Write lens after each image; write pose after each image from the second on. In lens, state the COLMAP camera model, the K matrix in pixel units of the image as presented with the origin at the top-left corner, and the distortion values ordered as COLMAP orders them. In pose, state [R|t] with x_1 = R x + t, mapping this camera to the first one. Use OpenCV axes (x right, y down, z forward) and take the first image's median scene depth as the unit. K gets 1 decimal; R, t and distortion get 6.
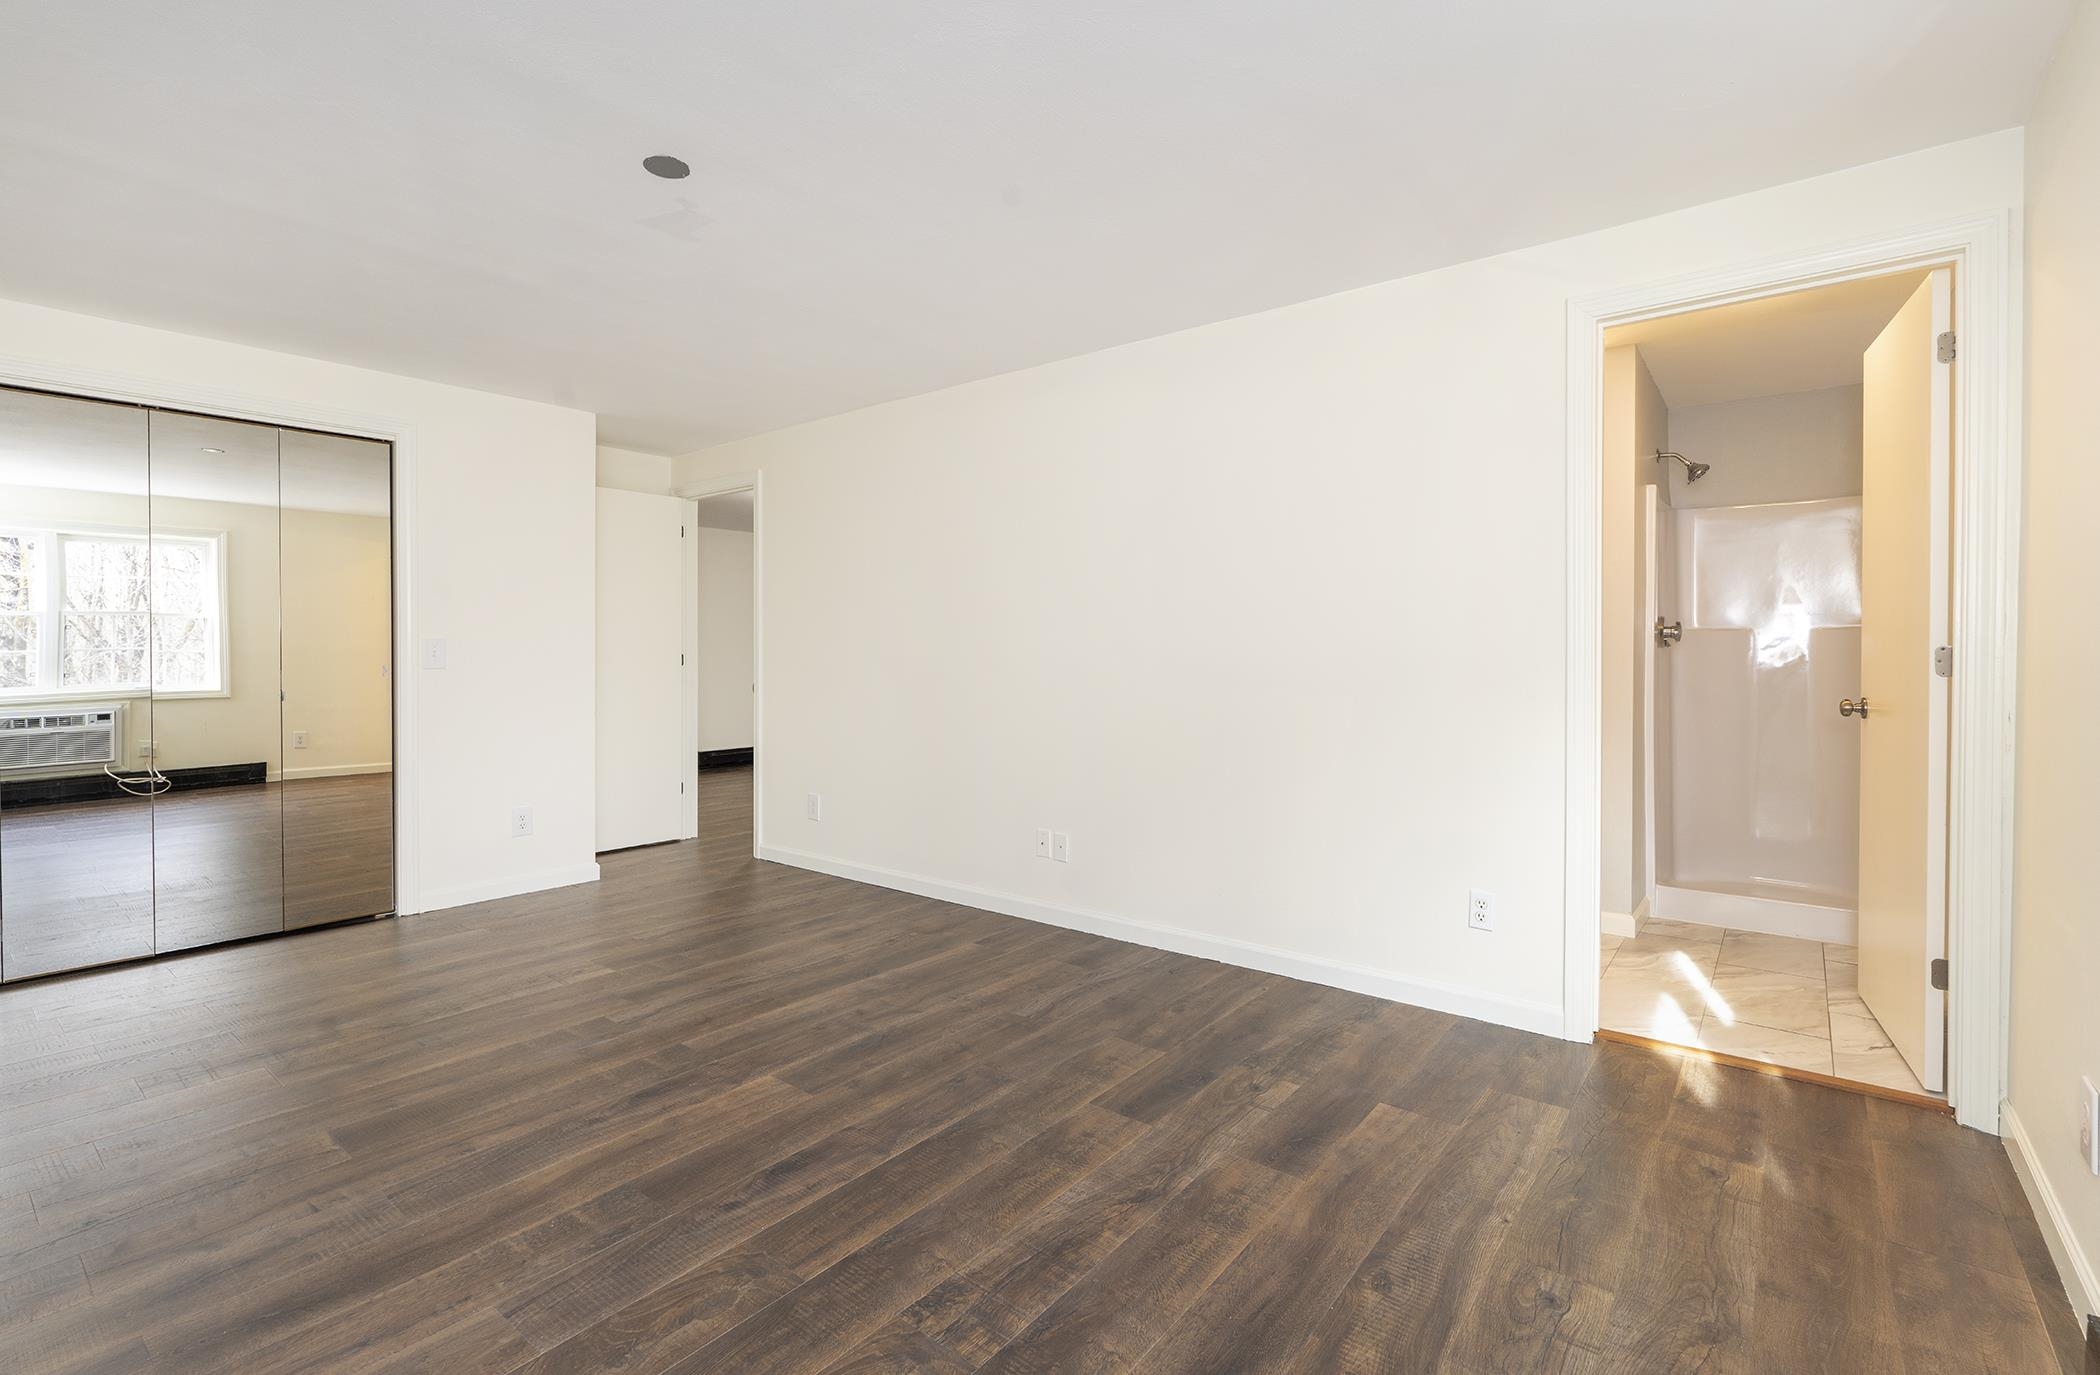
lens RADIAL K [[945.4, 0, 1059.3], [0, 945.4, 662.0], [0, 0, 1]] dist [0.000794, -0.000199]
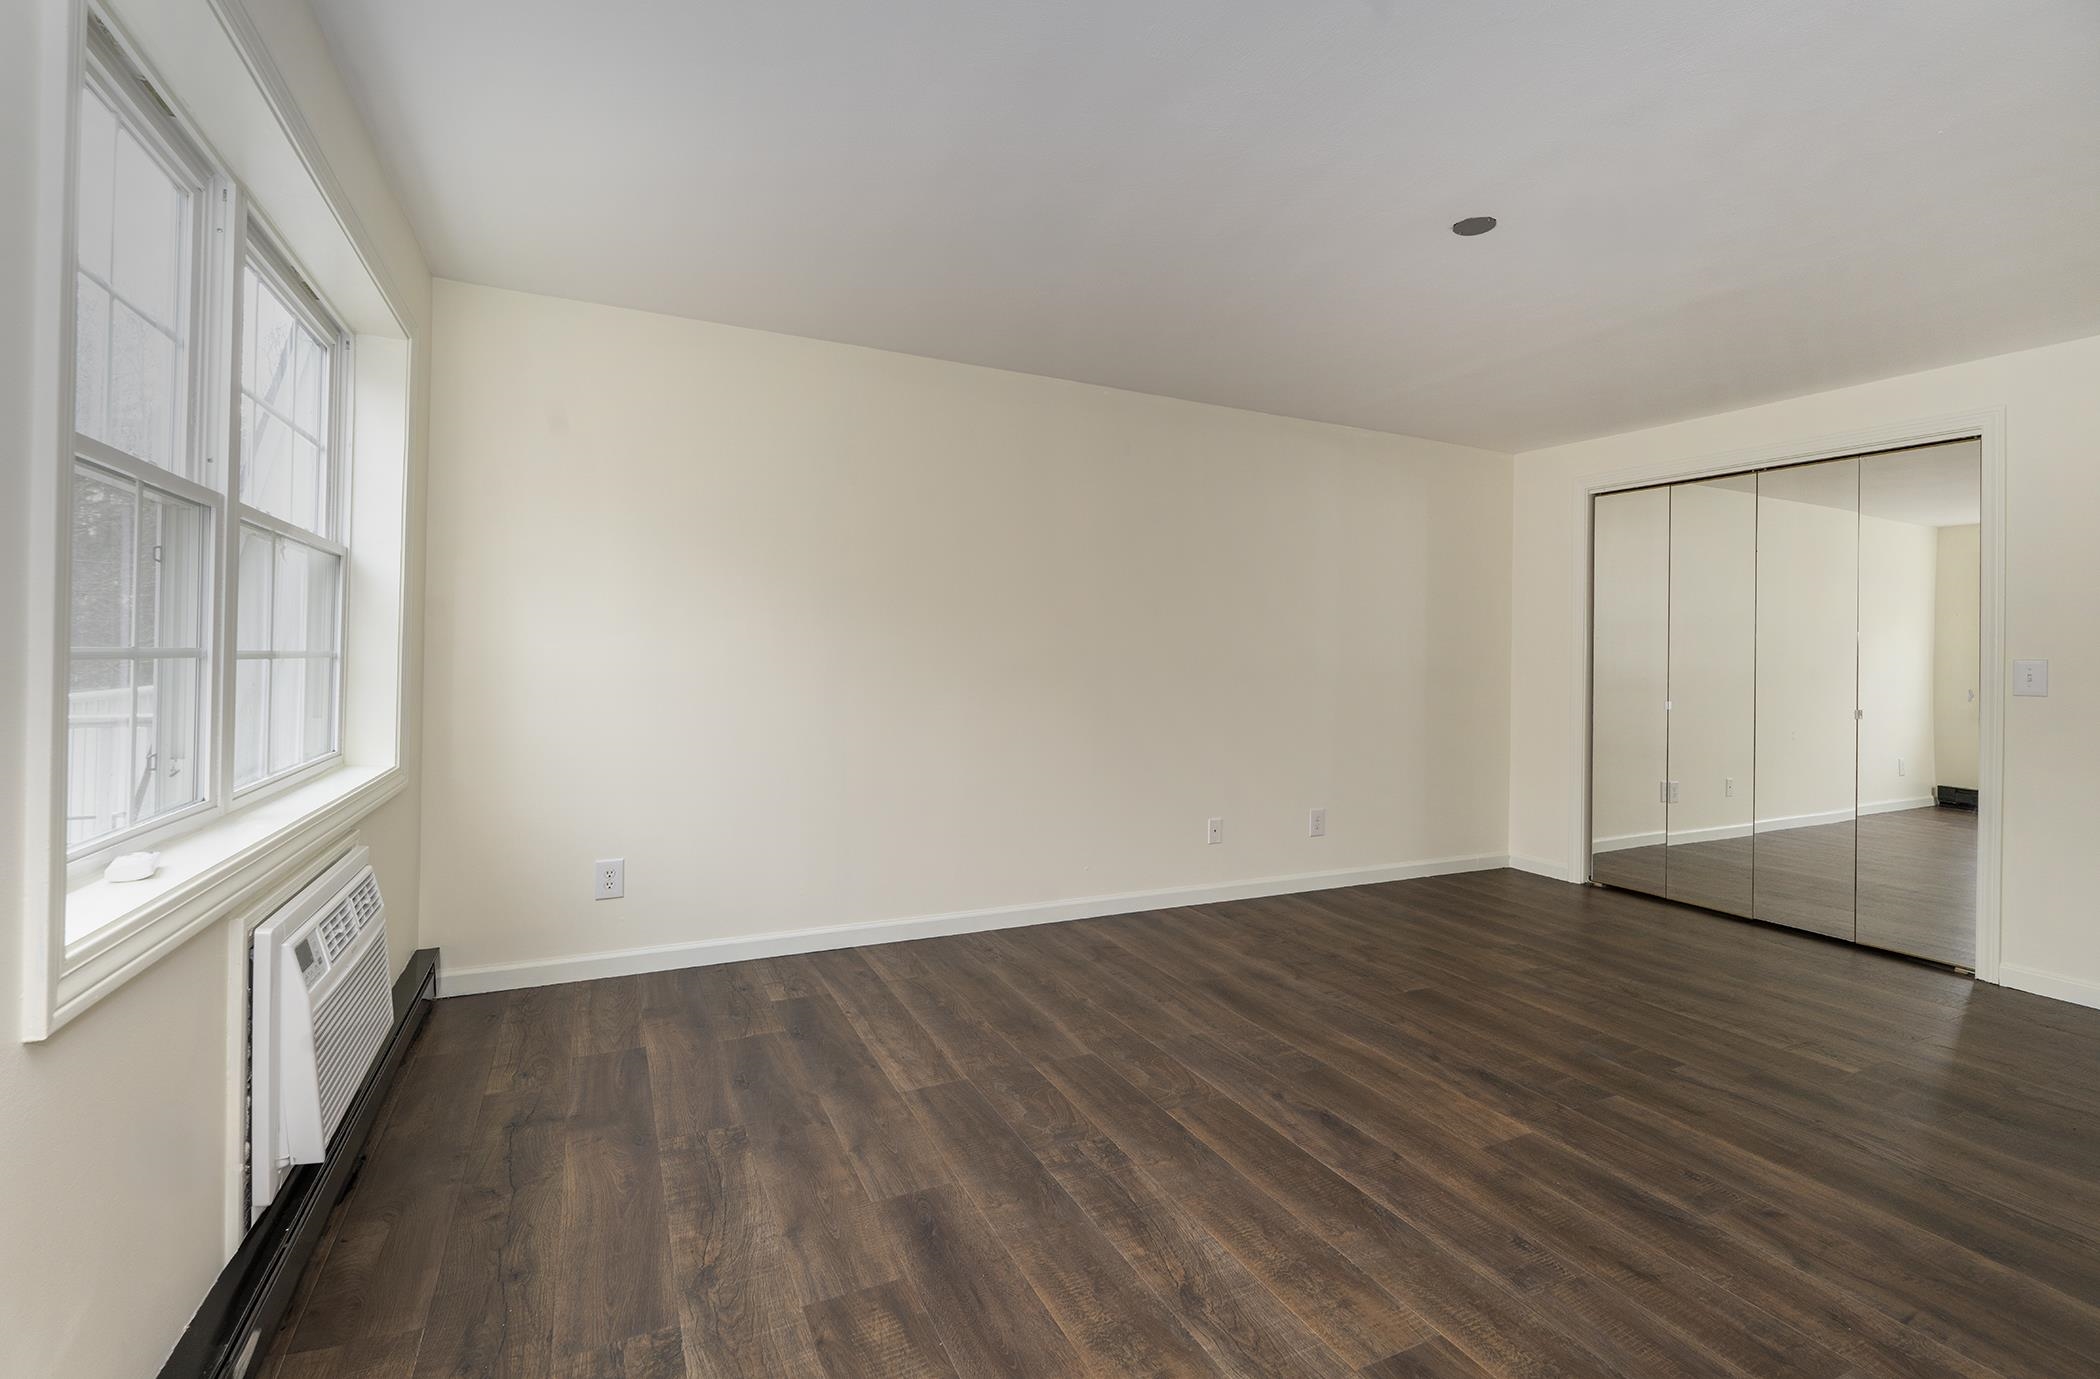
lens RADIAL K [[923.7, 0, 1056.6], [0, 923.7, 645.9], [0, 0, 1]] dist [-0.002514, -0.000339]
pose [[-0.427819, -0.018337, -0.903678, 0.790459], [-0.029048, 0.999557, -0.006531, -0.012521], [0.903398, 0.023456, -0.428162, 1.077190]]
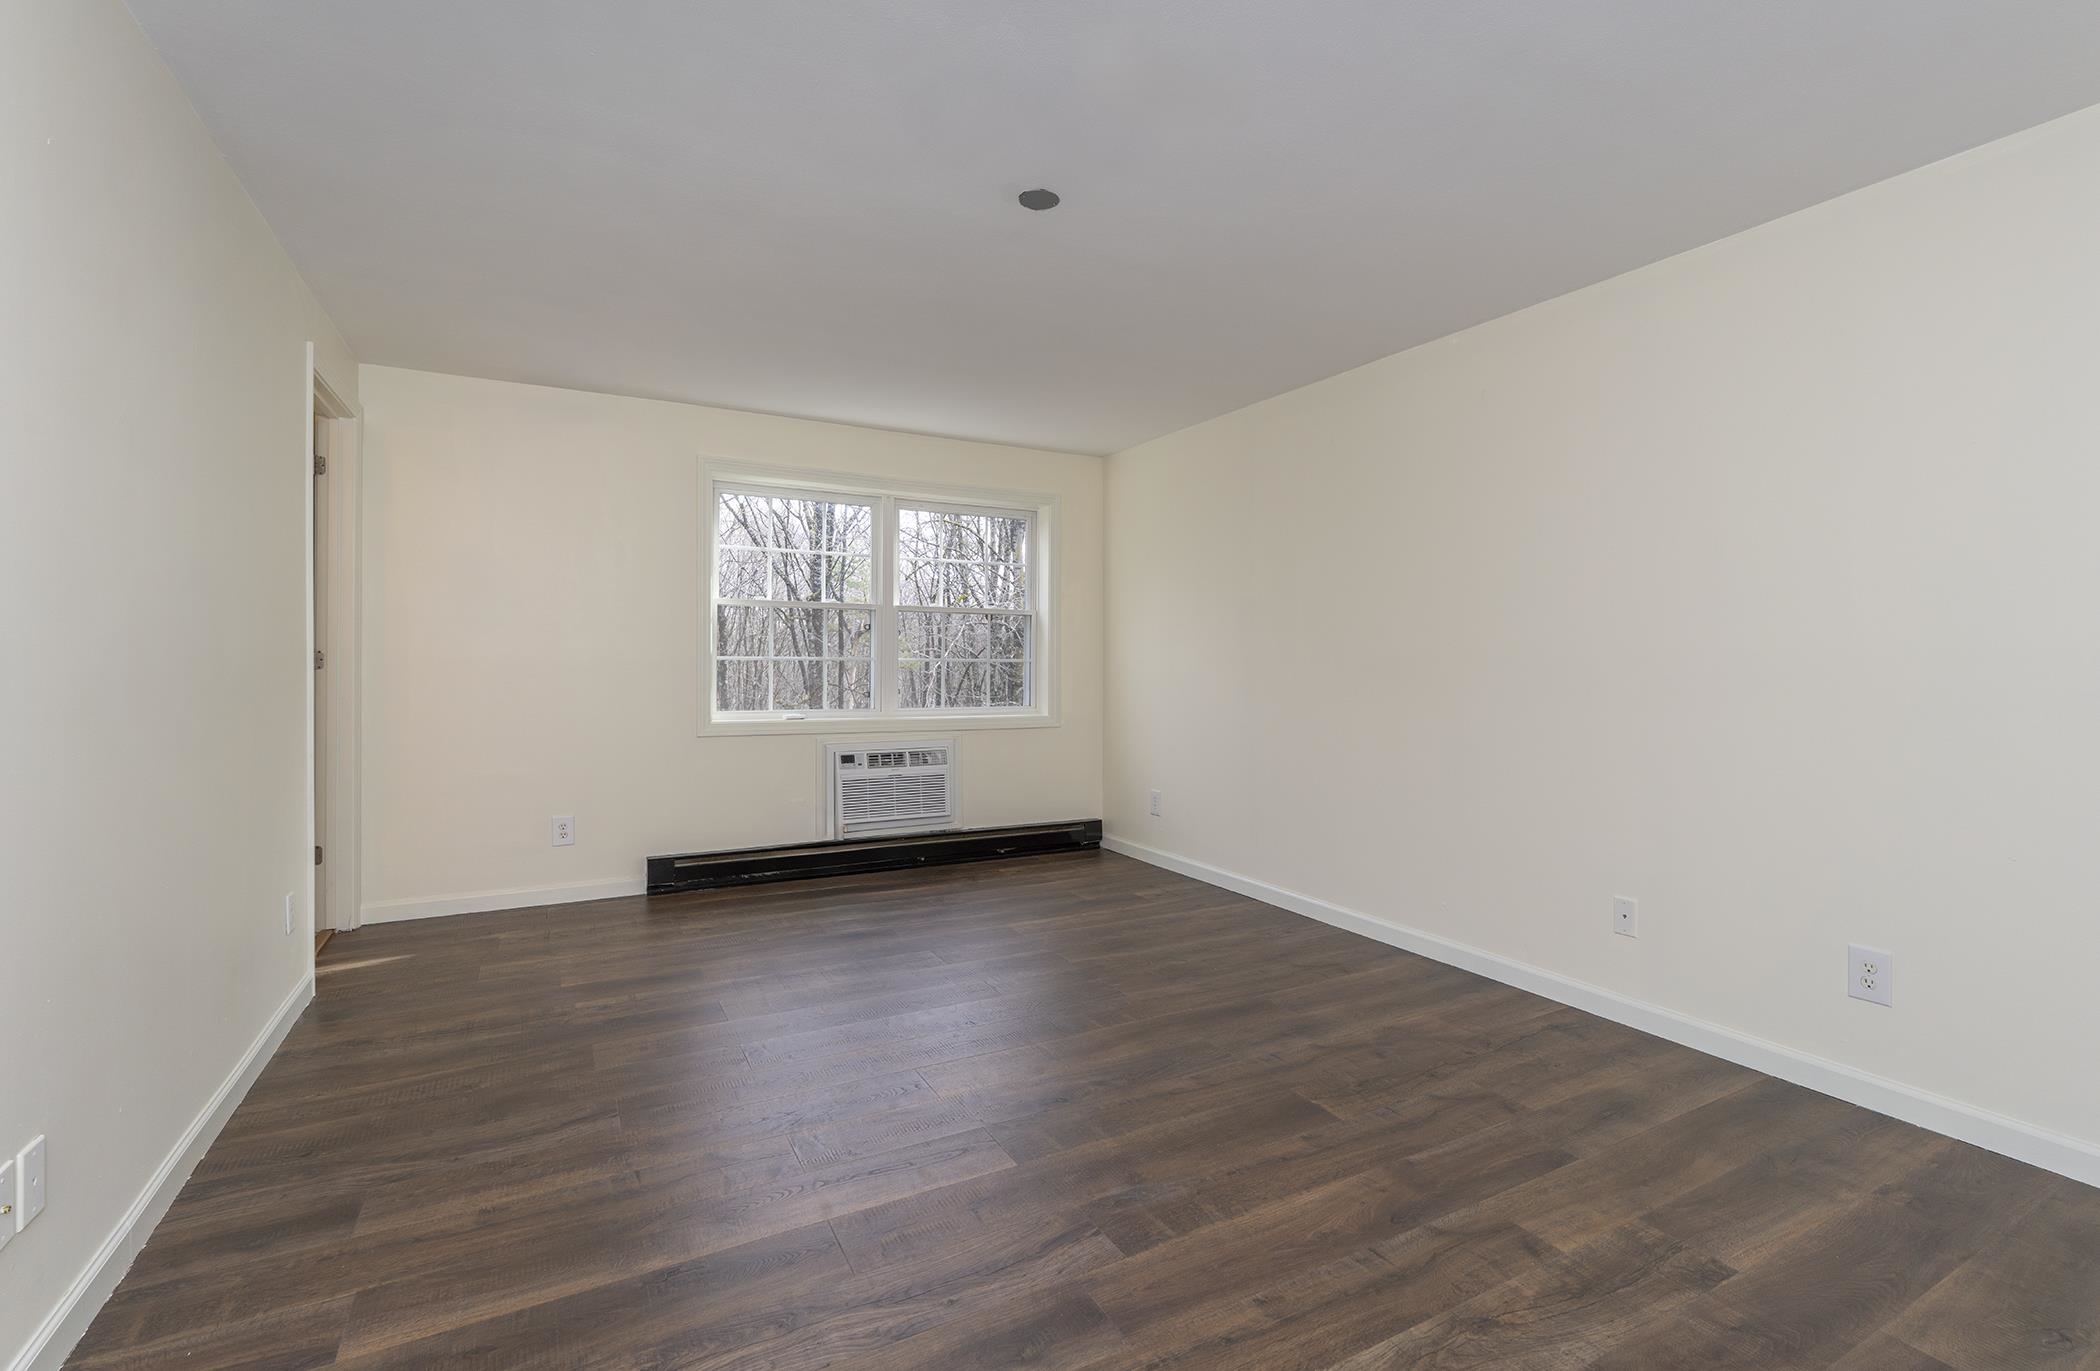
lens RADIAL K [[945.4, 0, 1059.3], [0, 945.4, 660.0], [0, 0, 1]] dist [0.000794, -0.000199]
pose [[-0.920457, -0.003179, 0.390831, -0.890619], [0.001441, 0.999933, 0.011527, -0.018628], [-0.390841, 0.011173, -0.920390, 2.063098]]
